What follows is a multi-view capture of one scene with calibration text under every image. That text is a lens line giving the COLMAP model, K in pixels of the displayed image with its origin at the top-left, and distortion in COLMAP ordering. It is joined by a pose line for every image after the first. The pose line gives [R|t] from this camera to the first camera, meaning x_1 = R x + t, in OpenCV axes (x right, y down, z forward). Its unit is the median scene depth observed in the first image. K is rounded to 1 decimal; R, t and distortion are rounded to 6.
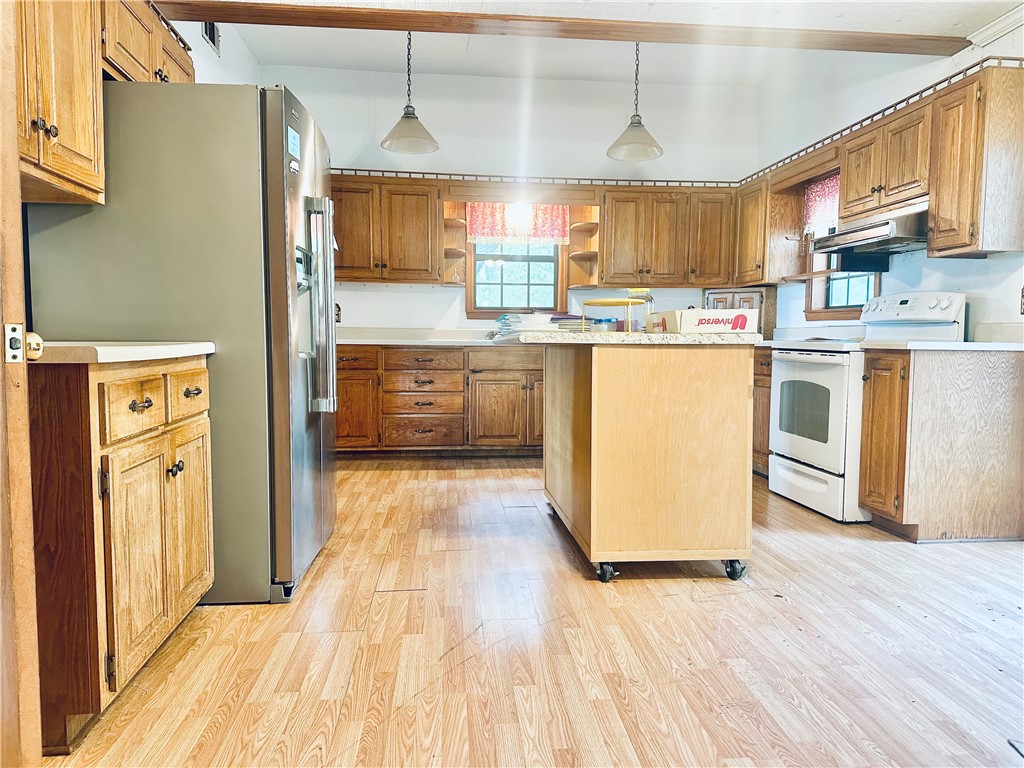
lens RADIAL K [[693.9, 0, 512.0], [0, 693.9, 384.0], [0, 0, 1]] dist [0.000144, 0.000946]
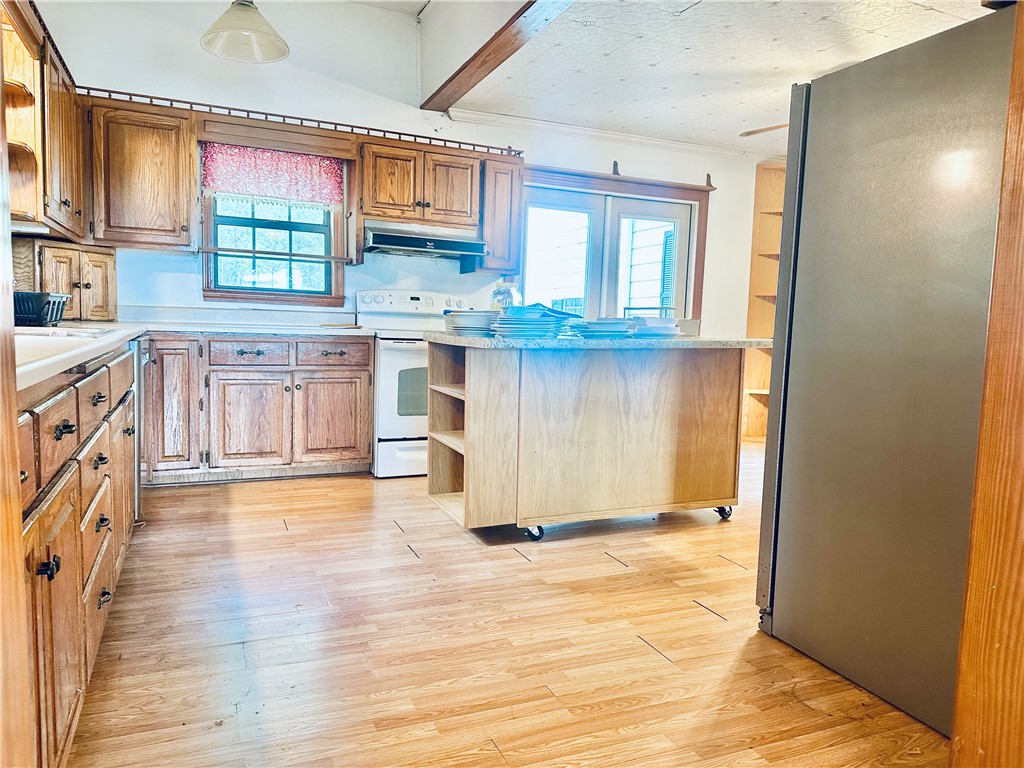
lens RADIAL K [[722.6, 0, 512.0], [0, 722.6, 384.0], [0, 0, 1]] dist [0.060330, 0.000205]
pose [[-0.316084, -0.105696, 0.942825, -0.732466], [0.026158, 0.992426, 0.120026, -0.115783], [-0.948370, 0.062600, -0.310925, 1.239104]]
